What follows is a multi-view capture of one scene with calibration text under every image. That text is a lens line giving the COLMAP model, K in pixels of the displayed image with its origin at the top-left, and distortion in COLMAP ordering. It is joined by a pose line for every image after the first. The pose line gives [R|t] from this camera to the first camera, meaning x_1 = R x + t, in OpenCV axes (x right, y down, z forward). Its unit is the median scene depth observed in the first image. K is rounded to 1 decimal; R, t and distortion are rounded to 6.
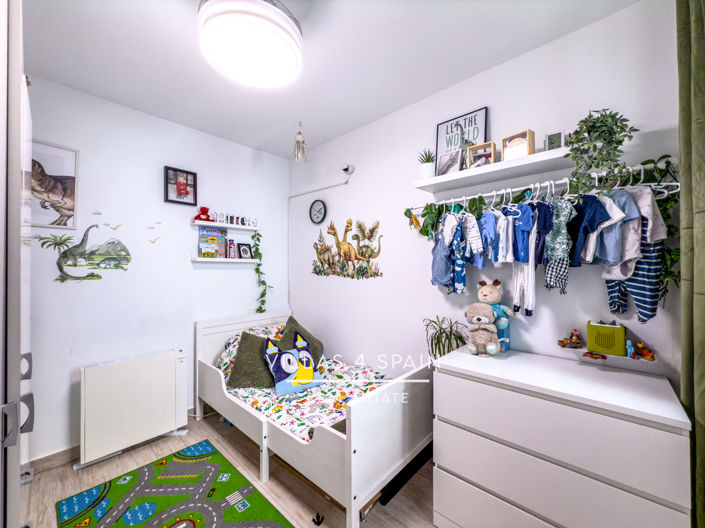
lens RADIAL K [[285.4, 0, 352.5], [0, 285.4, 264.0], [0, 0, 1]] dist [-0.000073, 0.000110]
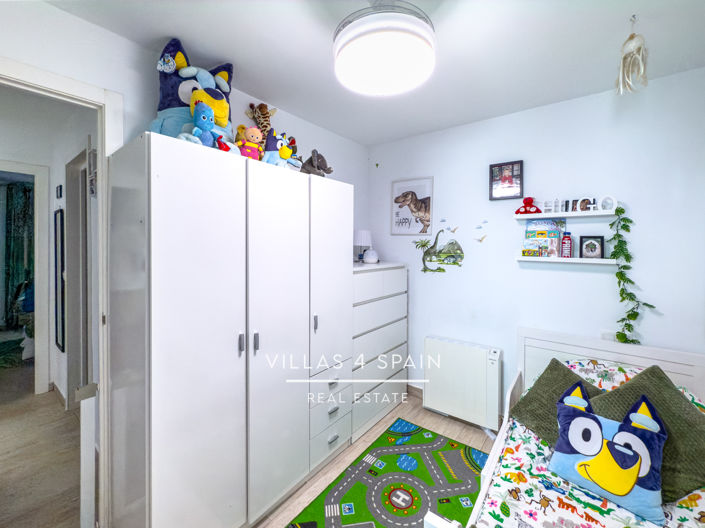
lens RADIAL K [[294.5, 0, 353.5], [0, 294.5, 248.6], [0, 0, 1]] dist [0.000465, -0.000149]
pose [[0.090574, 0.014121, -0.995790, 0.362819], [0.005626, 0.999876, 0.014691, -0.069324], [0.995874, -0.006933, 0.090484, 0.448074]]
